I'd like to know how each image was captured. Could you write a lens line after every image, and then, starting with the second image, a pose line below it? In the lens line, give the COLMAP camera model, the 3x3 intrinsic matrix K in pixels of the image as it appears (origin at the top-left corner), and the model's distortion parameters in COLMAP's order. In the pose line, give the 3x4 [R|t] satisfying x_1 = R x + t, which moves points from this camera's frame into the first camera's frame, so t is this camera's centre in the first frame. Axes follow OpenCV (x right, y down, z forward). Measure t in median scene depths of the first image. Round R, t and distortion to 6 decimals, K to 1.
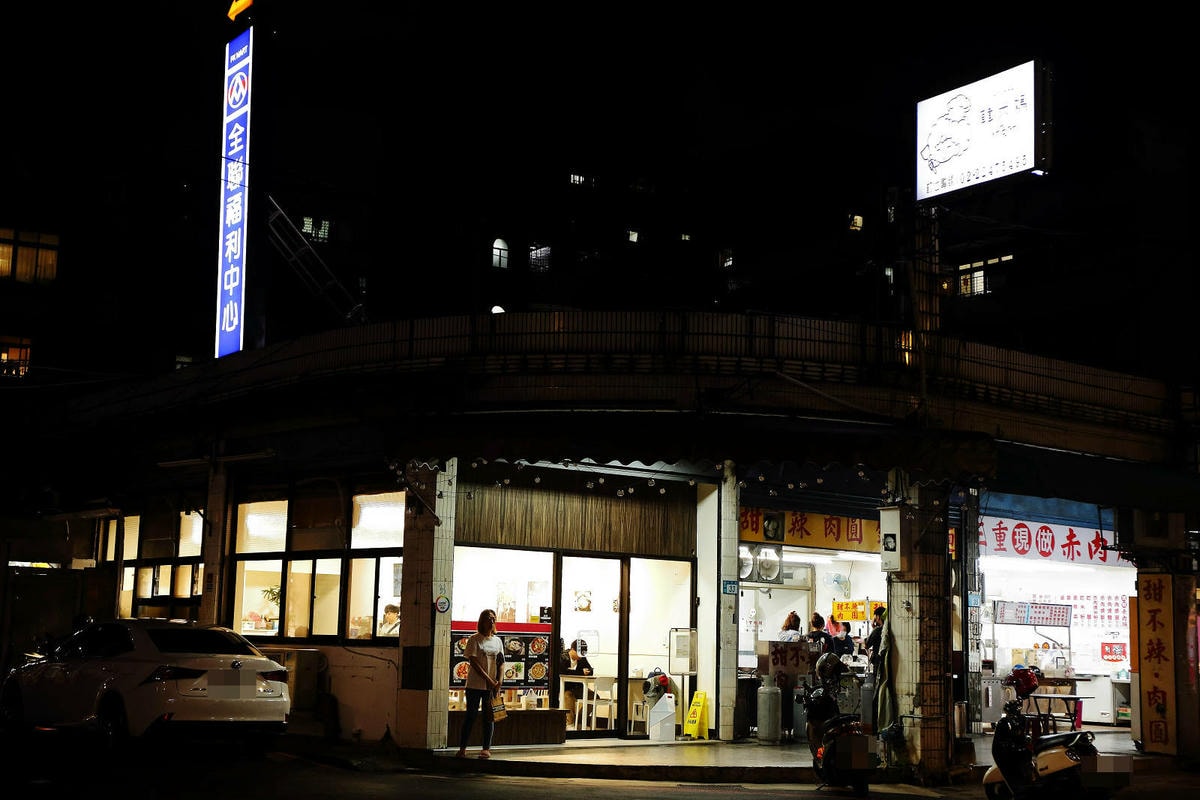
lens RADIAL K [[1647.0, 0, 600.0], [0, 1647.0, 400.0], [0, 0, 1]] dist [0.135874, 0.003284]
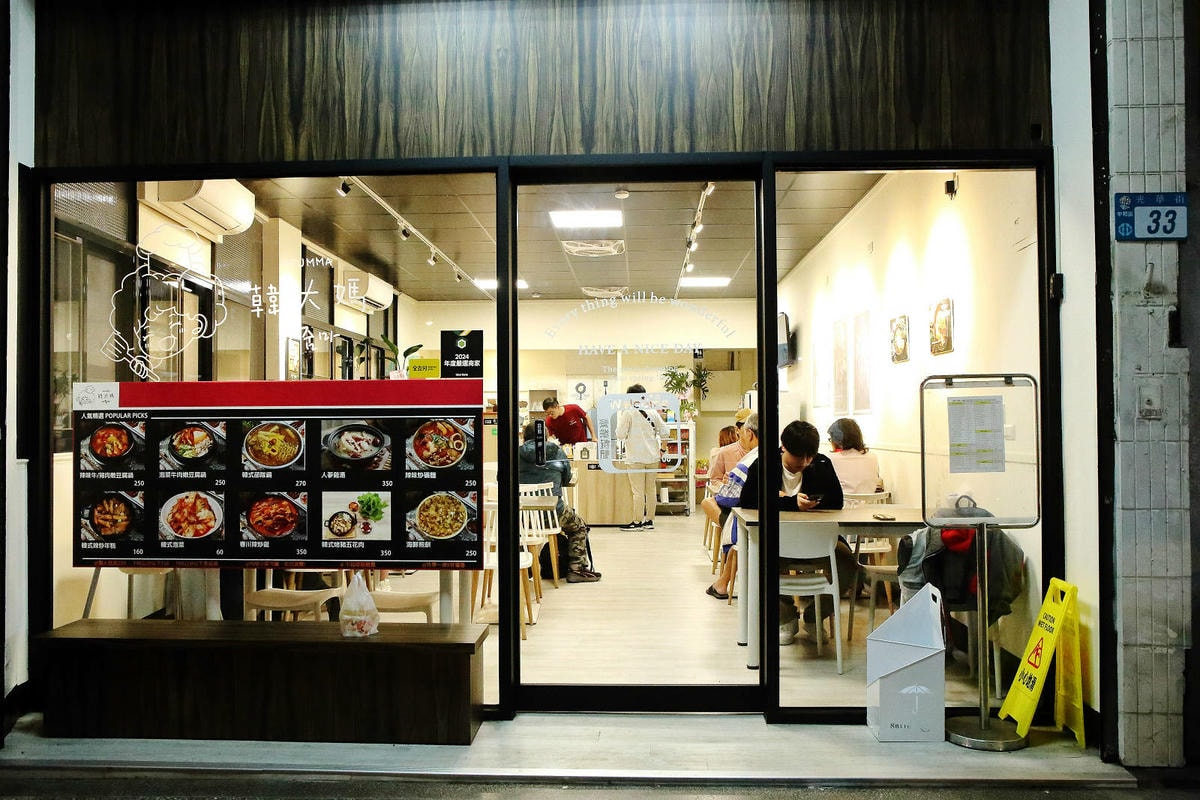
lens RADIAL K [[991.0, 0, 600.0], [0, 991.0, 400.0], [0, 0, 1]] dist [-0.006235, -0.002099]
pose [[0.752967, -0.045081, -0.656512, 0.124156], [0.117071, 0.990913, 0.066227, 0.130702], [0.647561, -0.126725, 0.751402, 0.872778]]
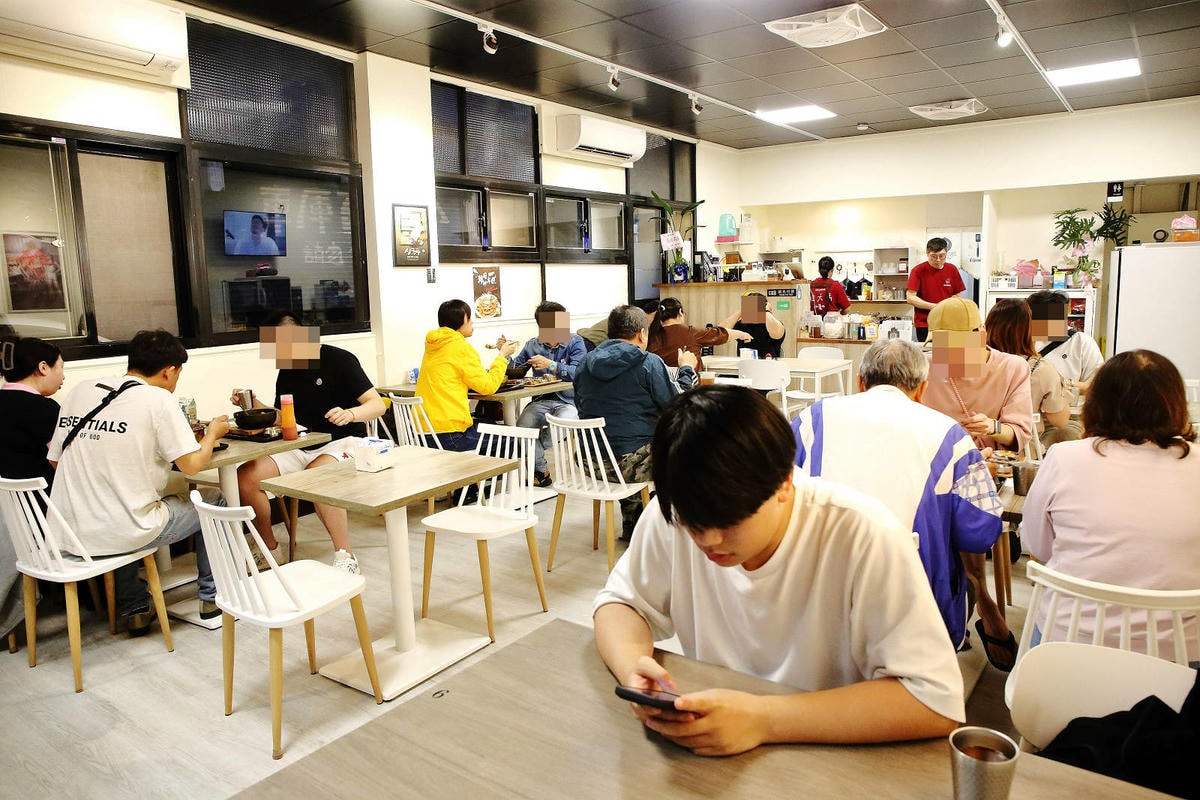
lens RADIAL K [[804.9, 0, 600.0], [0, 804.9, 400.0], [0, 0, 1]] dist [0.003226, 0.003094]
pose [[0.264989, 0.119067, -0.956872, 0.096259], [0.157501, 0.973675, 0.164775, 0.136878], [0.951301, -0.194372, 0.239260, 0.949055]]
